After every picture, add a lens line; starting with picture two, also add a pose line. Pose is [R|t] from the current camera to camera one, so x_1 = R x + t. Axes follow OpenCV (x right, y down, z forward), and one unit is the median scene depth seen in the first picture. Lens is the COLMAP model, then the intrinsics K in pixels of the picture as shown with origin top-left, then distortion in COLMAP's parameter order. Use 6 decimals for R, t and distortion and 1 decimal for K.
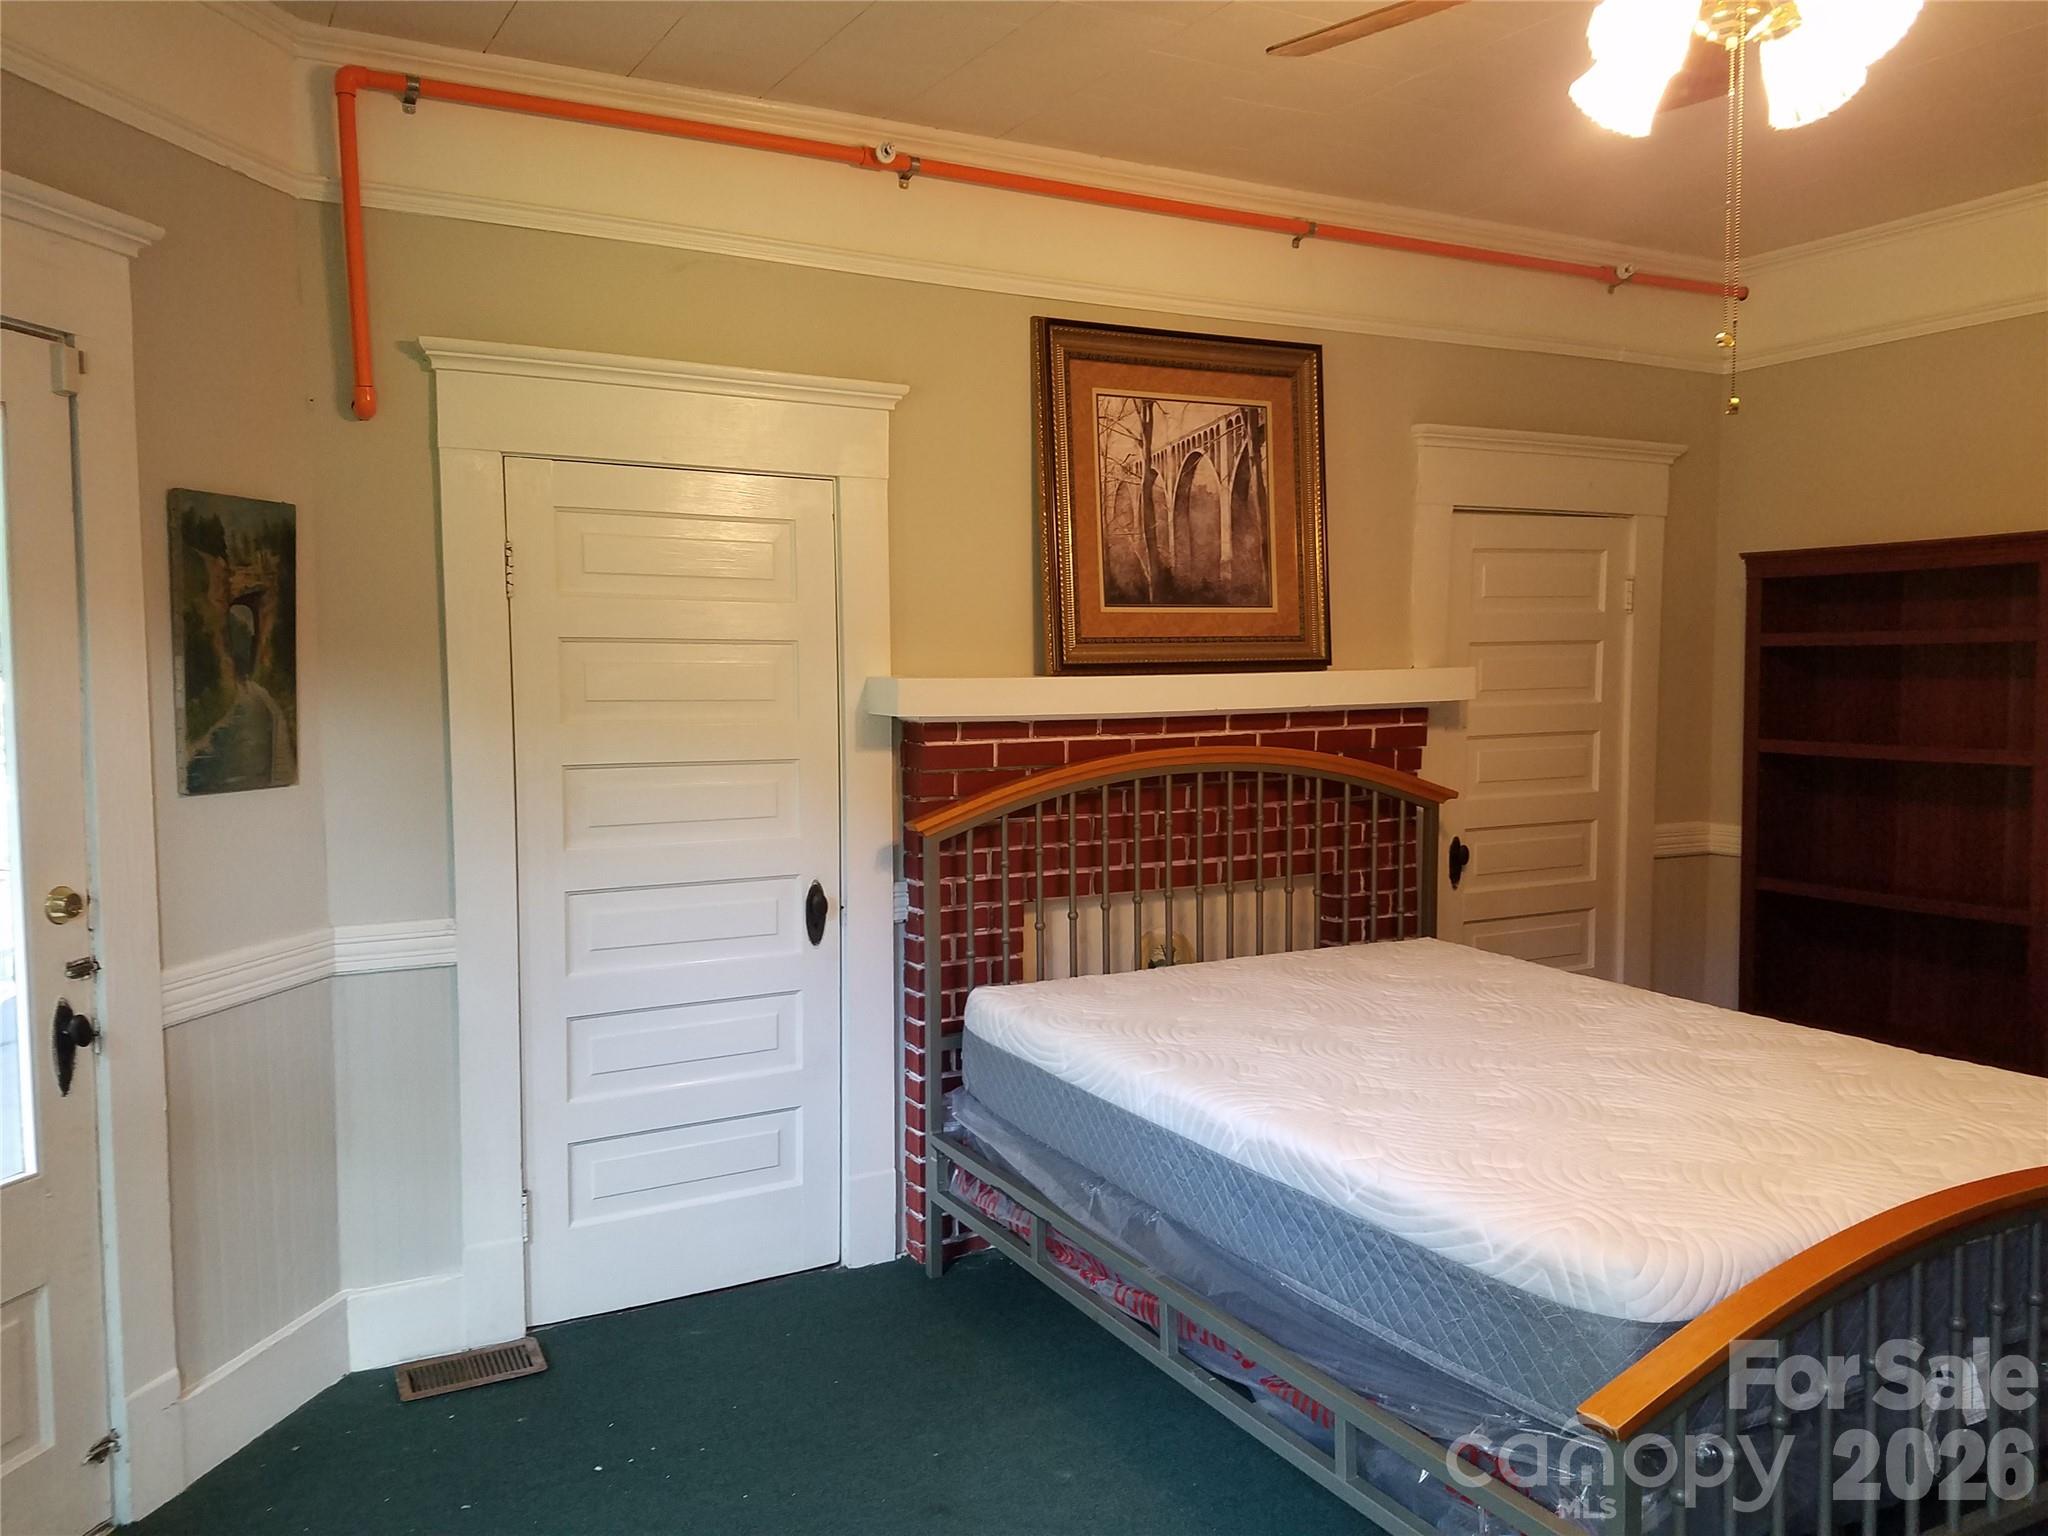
lens RADIAL K [[1515.4, 0, 1060.1], [0, 1515.4, 807.2], [0, 0, 1]] dist [0.097194, -0.157975]
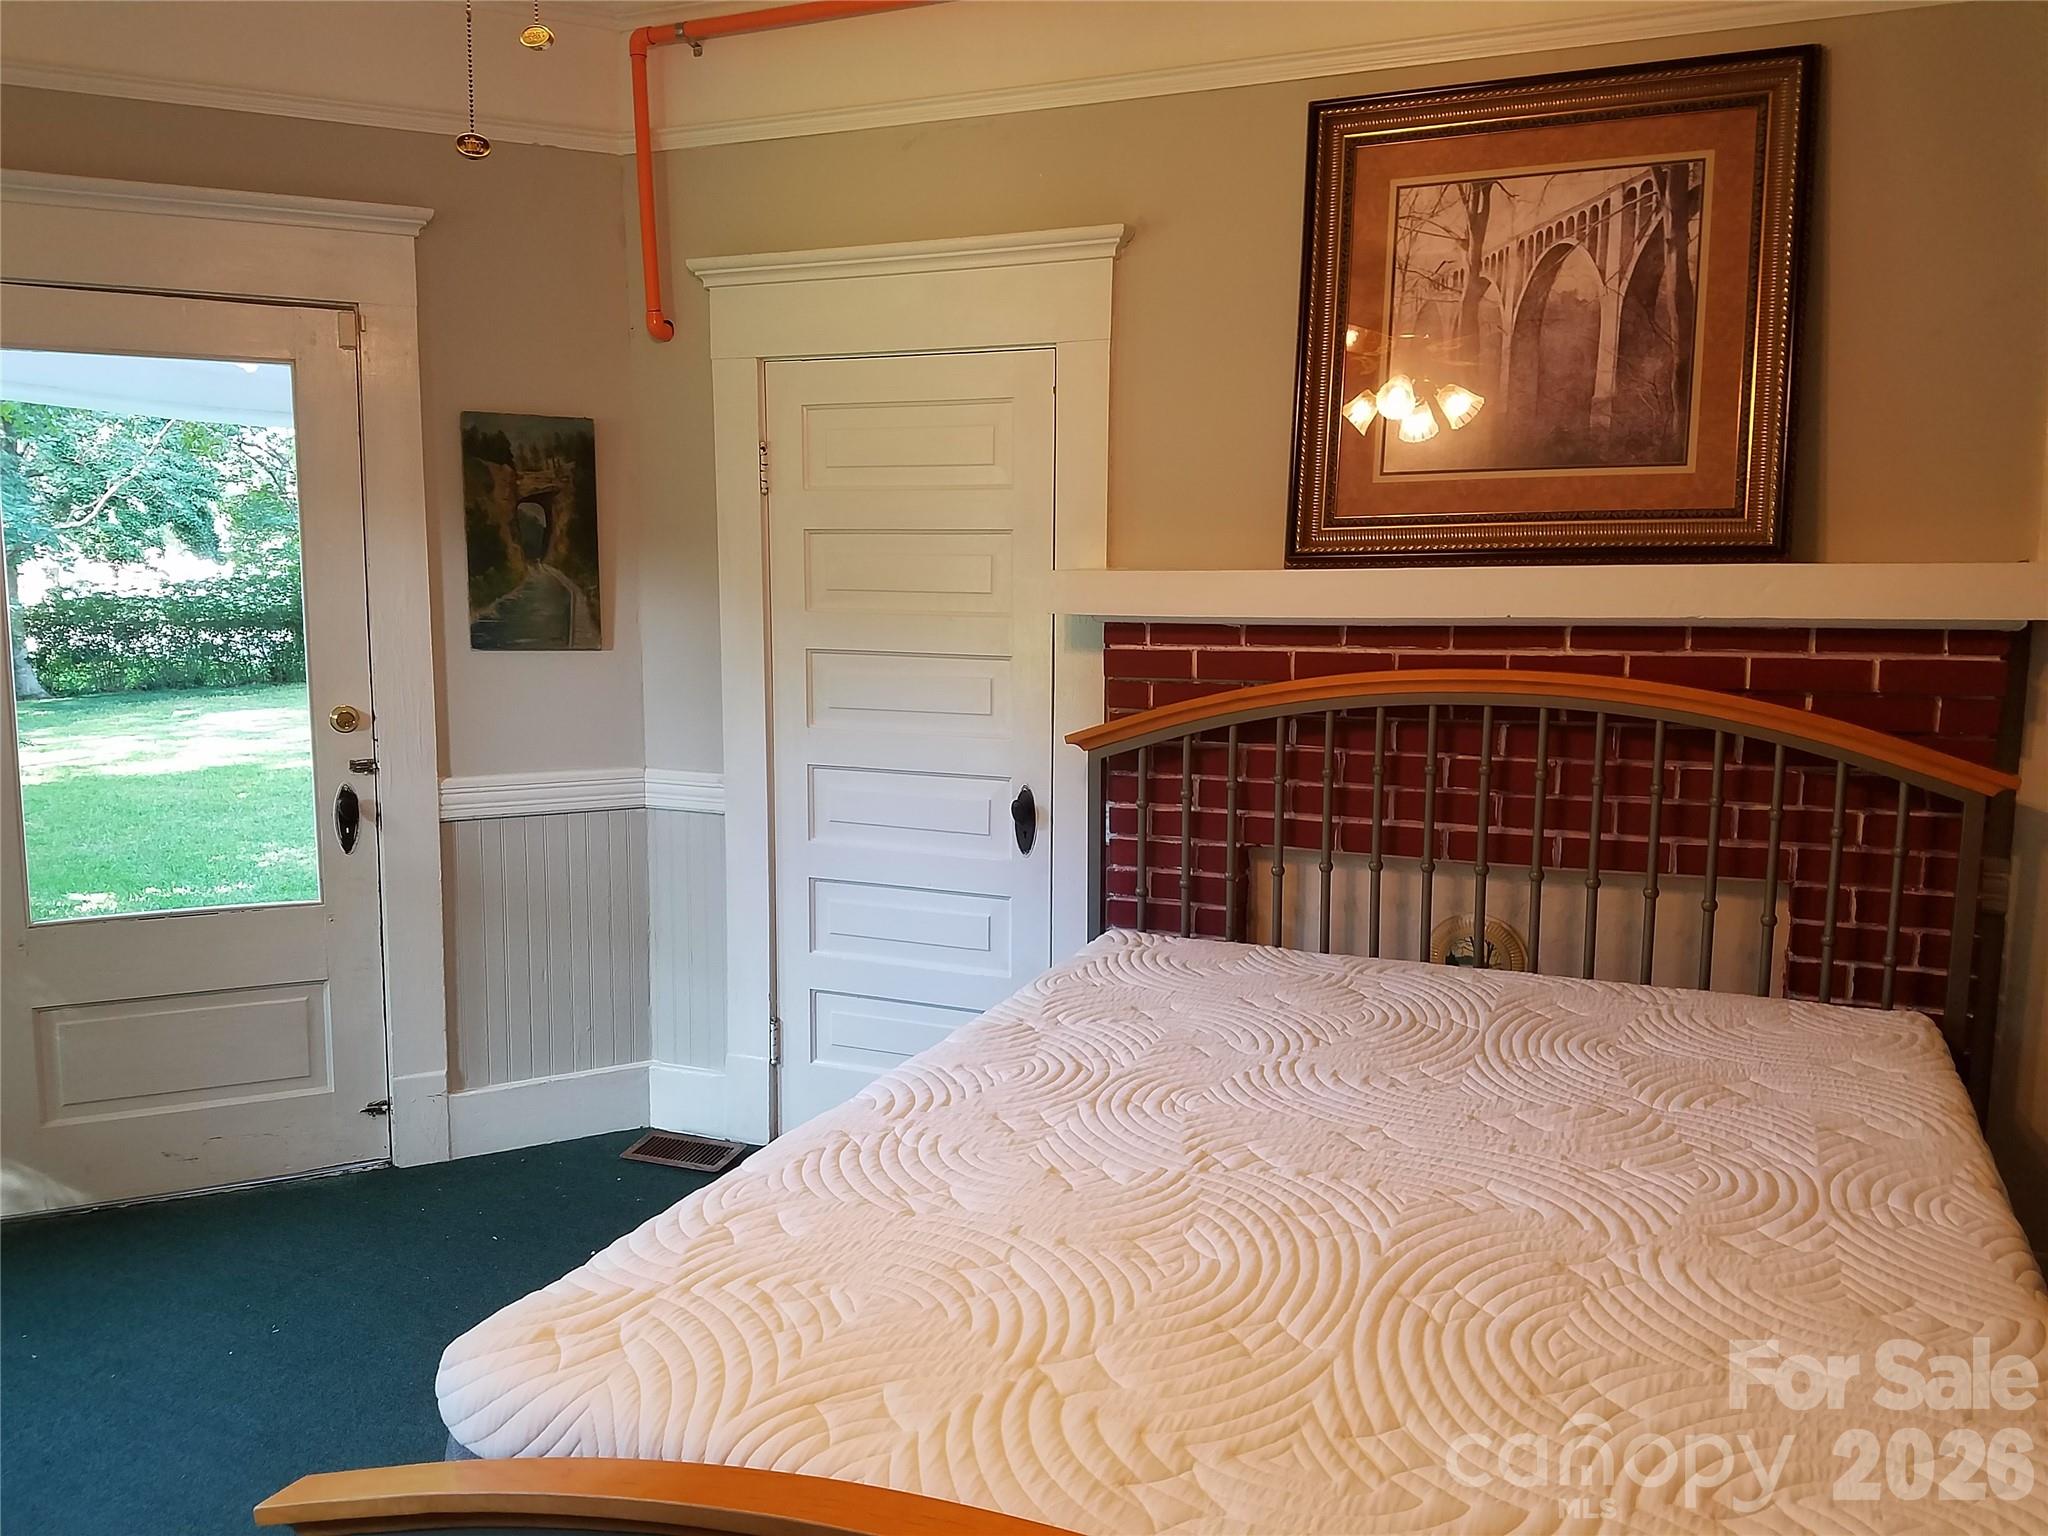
lens RADIAL K [[1515.4, 0, 895.3], [0, 1515.4, 805.5], [0, 0, 1]] dist [0.097194, -0.157975]
pose [[0.610550, 0.132305, -0.780848, 0.507260], [-0.080749, 0.991209, 0.104810, -0.030258], [0.787850, -0.000939, 0.615866, 0.345775]]
